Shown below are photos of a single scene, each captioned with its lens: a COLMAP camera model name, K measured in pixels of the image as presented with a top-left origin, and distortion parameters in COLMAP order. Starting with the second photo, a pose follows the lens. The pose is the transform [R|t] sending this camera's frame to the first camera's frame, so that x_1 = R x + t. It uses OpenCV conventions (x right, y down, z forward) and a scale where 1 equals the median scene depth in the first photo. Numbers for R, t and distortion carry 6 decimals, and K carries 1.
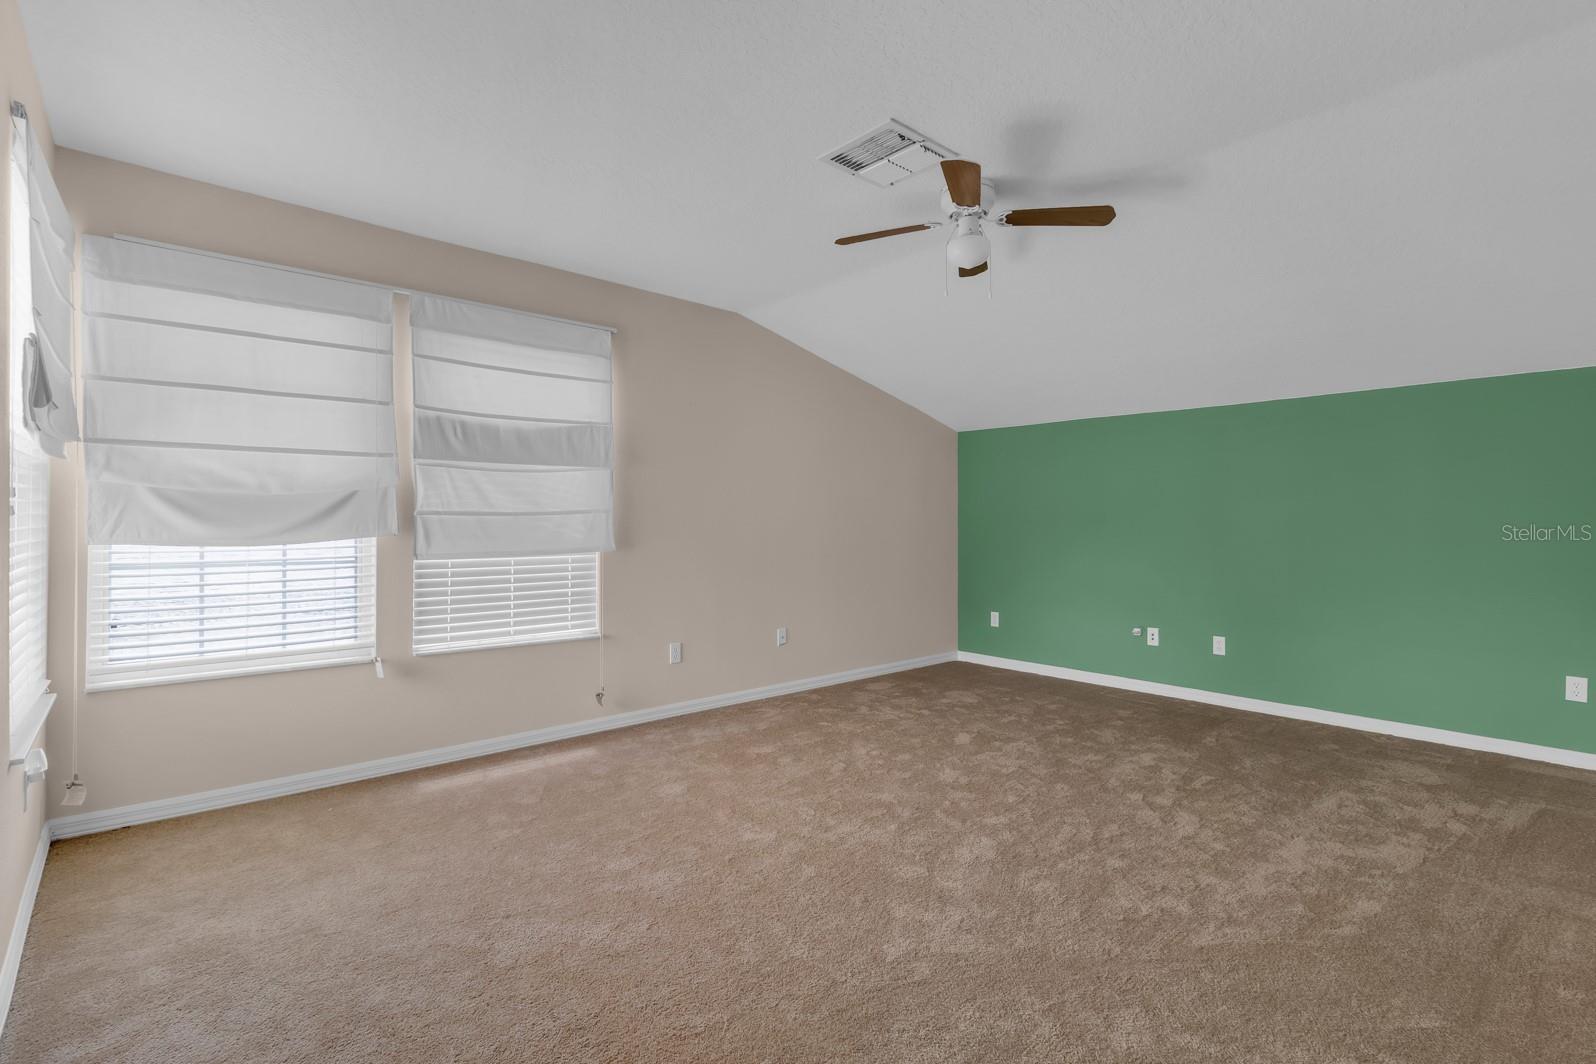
lens RADIAL K [[759.9, 0, 801.7], [0, 759.9, 527.1], [0, 0, 1]] dist [0.004191, 0.002301]
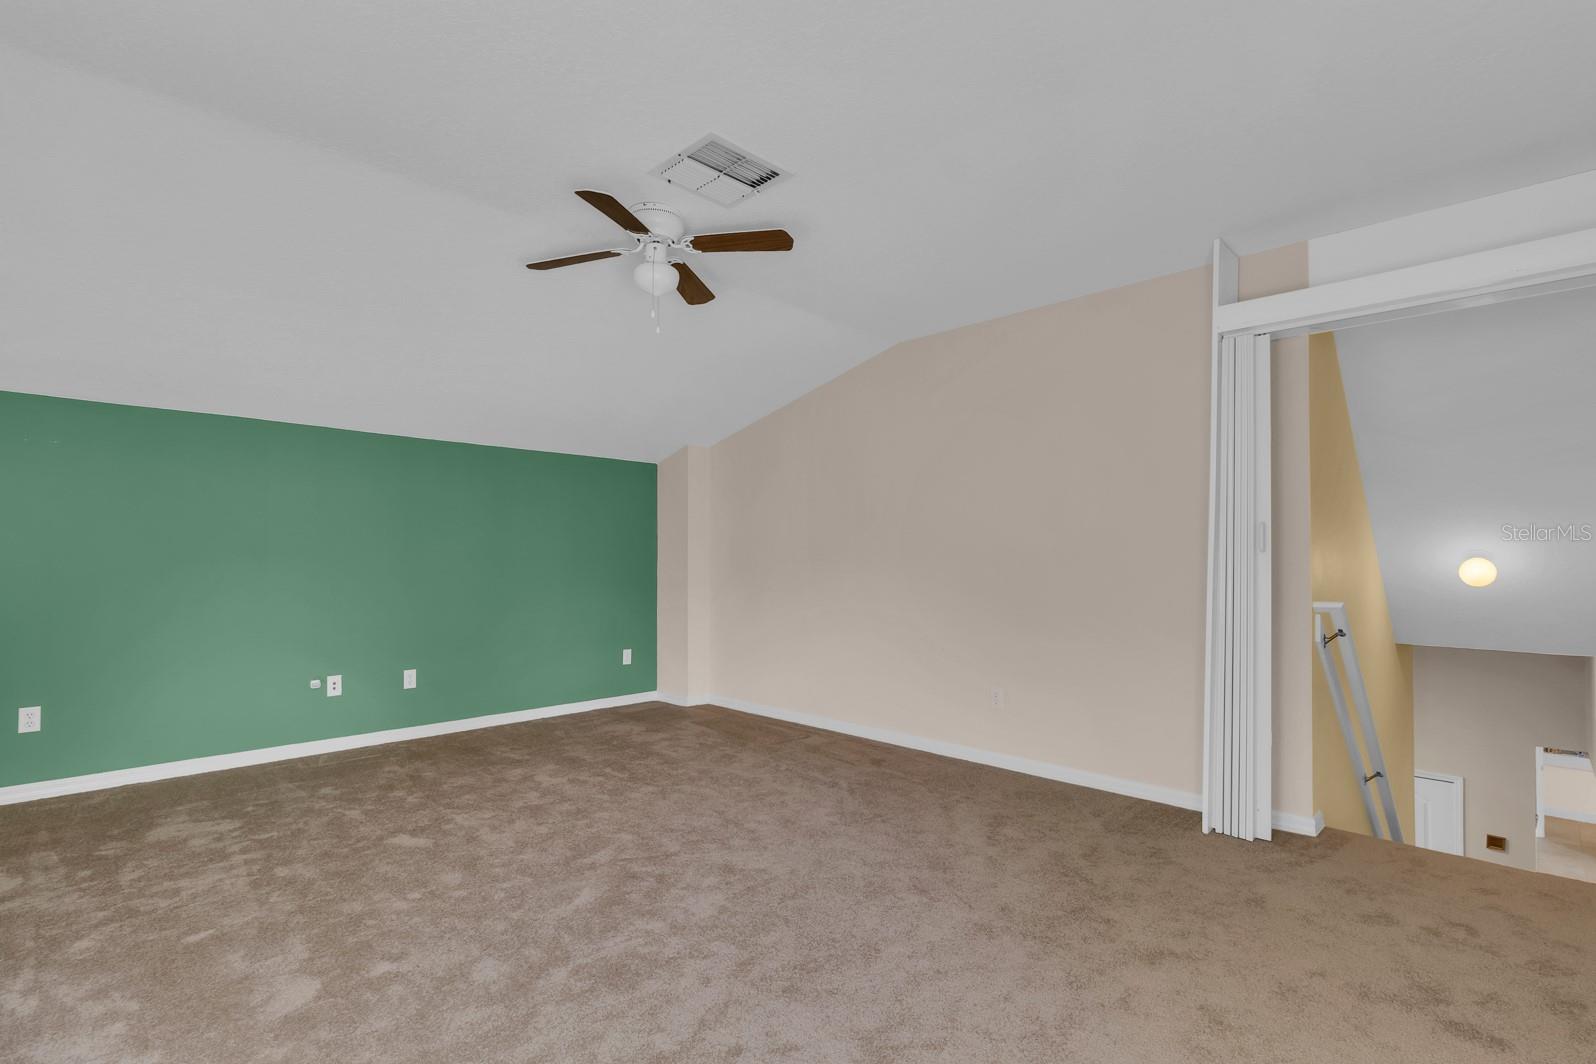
lens RADIAL K [[759.9, 0, 801.6], [0, 759.9, 540.8], [0, 0, 1]] dist [0.004191, 0.002301]
pose [[-0.084074, 0.017610, 0.996304, -0.499484], [0.002987, 0.999844, -0.017421, -0.007689], [-0.996455, 0.001512, -0.084113, 0.571942]]
